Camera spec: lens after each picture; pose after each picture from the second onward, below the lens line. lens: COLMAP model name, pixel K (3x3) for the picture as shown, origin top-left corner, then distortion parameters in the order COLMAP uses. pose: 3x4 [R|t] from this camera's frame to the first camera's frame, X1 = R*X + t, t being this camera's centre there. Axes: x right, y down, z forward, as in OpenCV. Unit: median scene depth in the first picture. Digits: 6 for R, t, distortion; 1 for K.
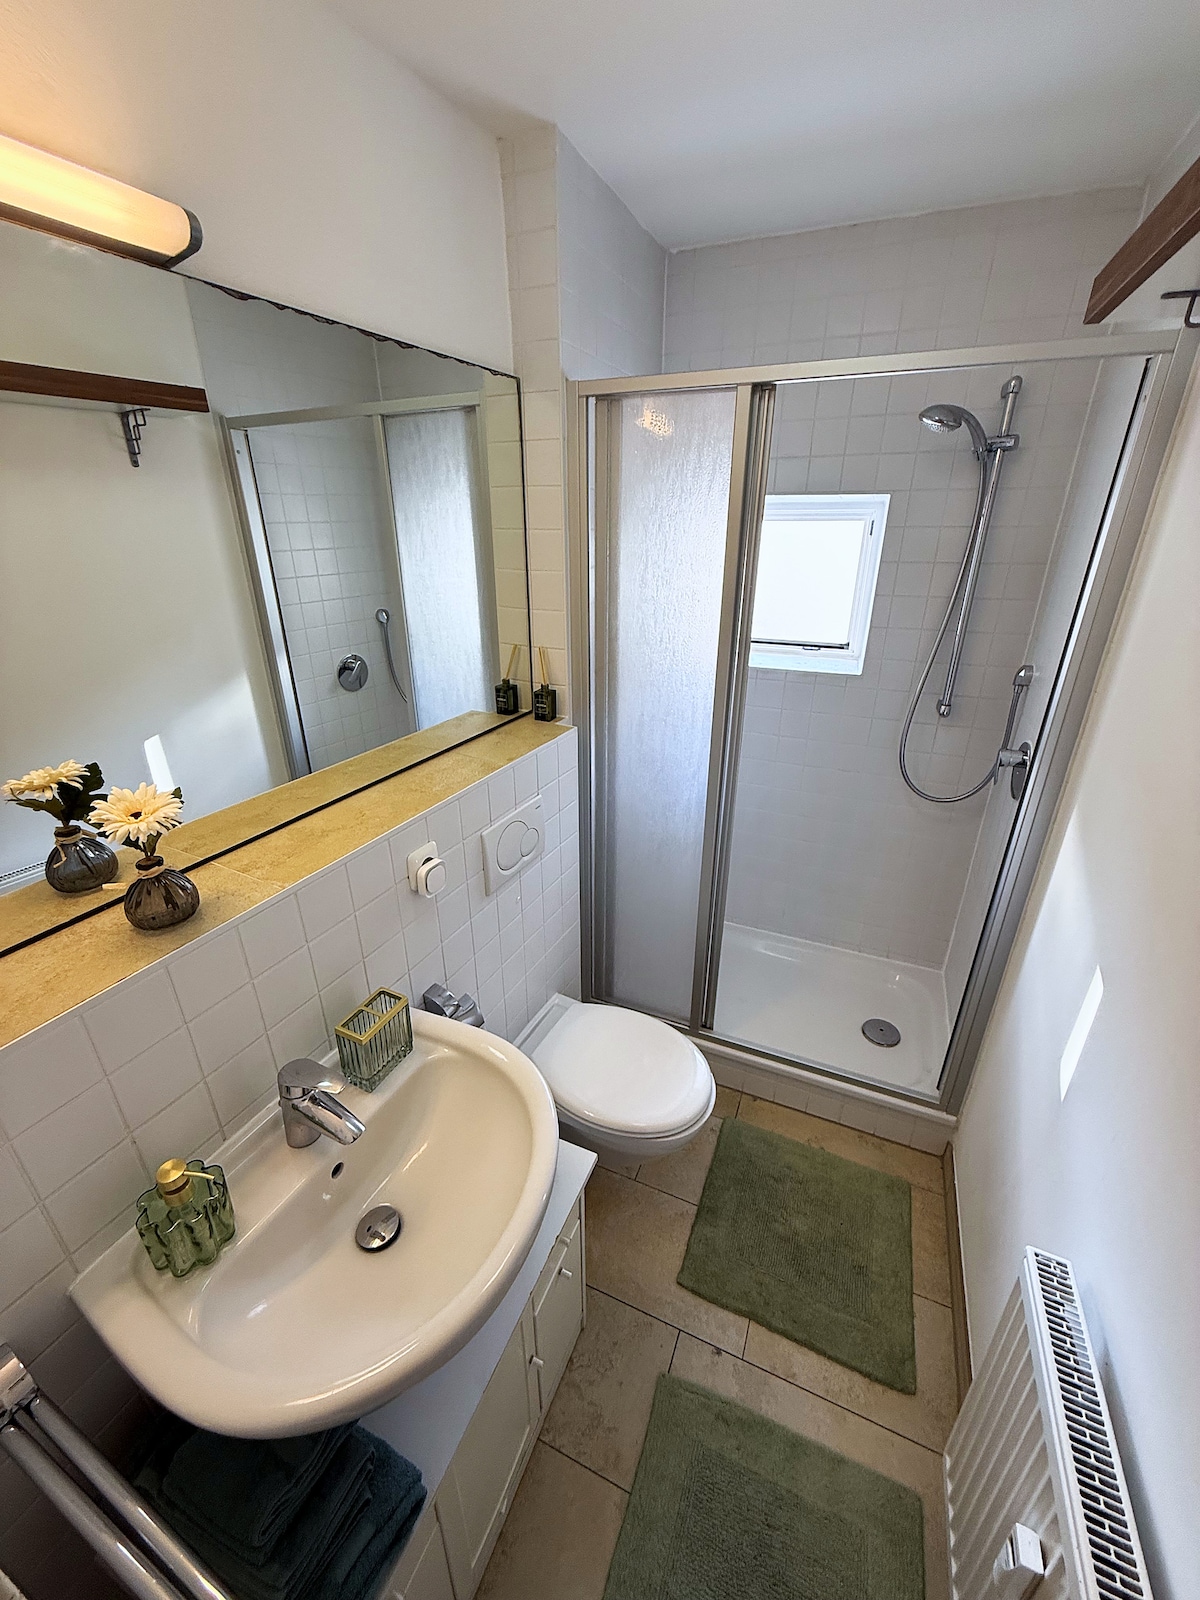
lens RADIAL K [[640.7, 0, 598.0], [0, 640.7, 797.6], [0, 0, 1]] dist [-0.001343, 0.000185]
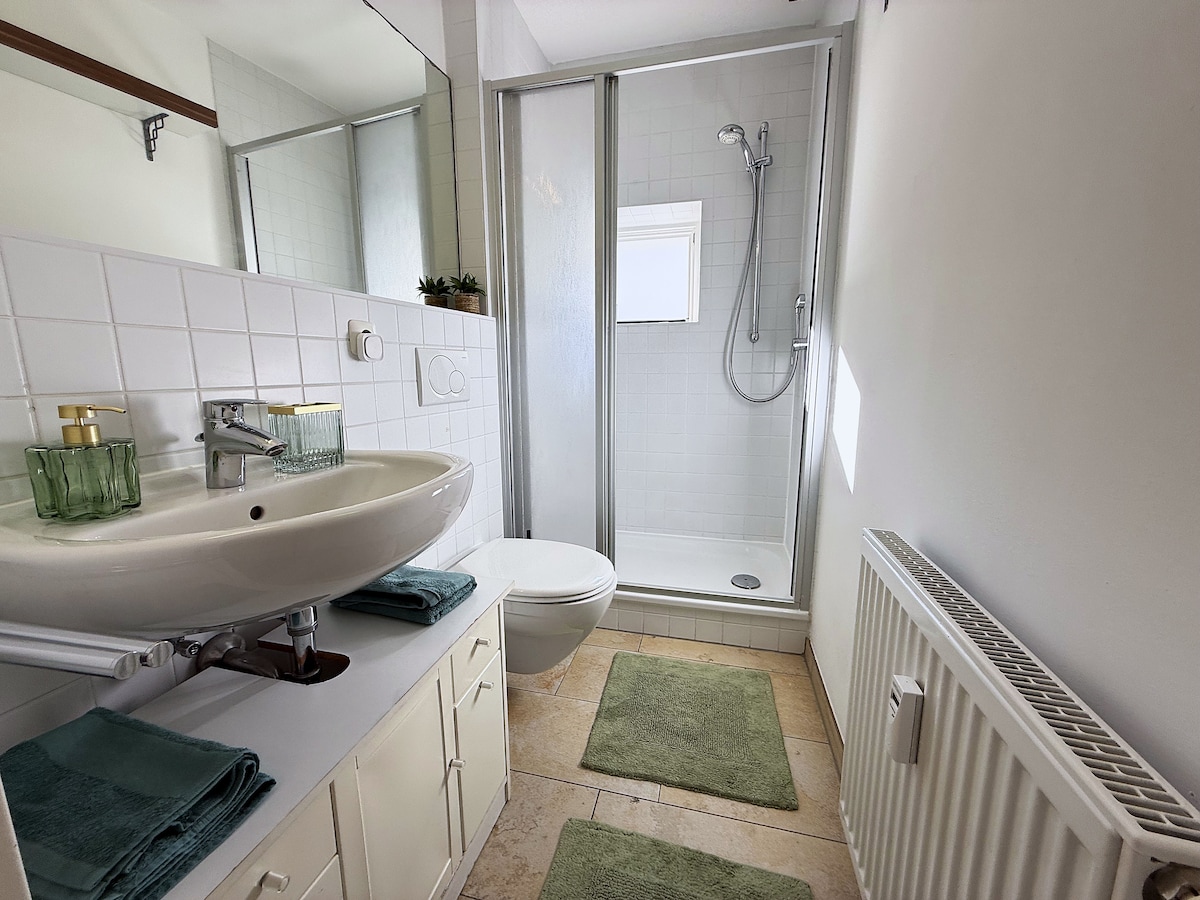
lens RADIAL K [[480.6, 0, 597.6], [0, 480.6, 450.6], [0, 0, 1]] dist [-0.001343, 0.000185]
pose [[0.987402, -0.028883, 0.155573, 0.013260], [0.065423, 0.969744, -0.235195, 0.396004], [-0.144073, 0.242410, 0.959417, 0.078650]]
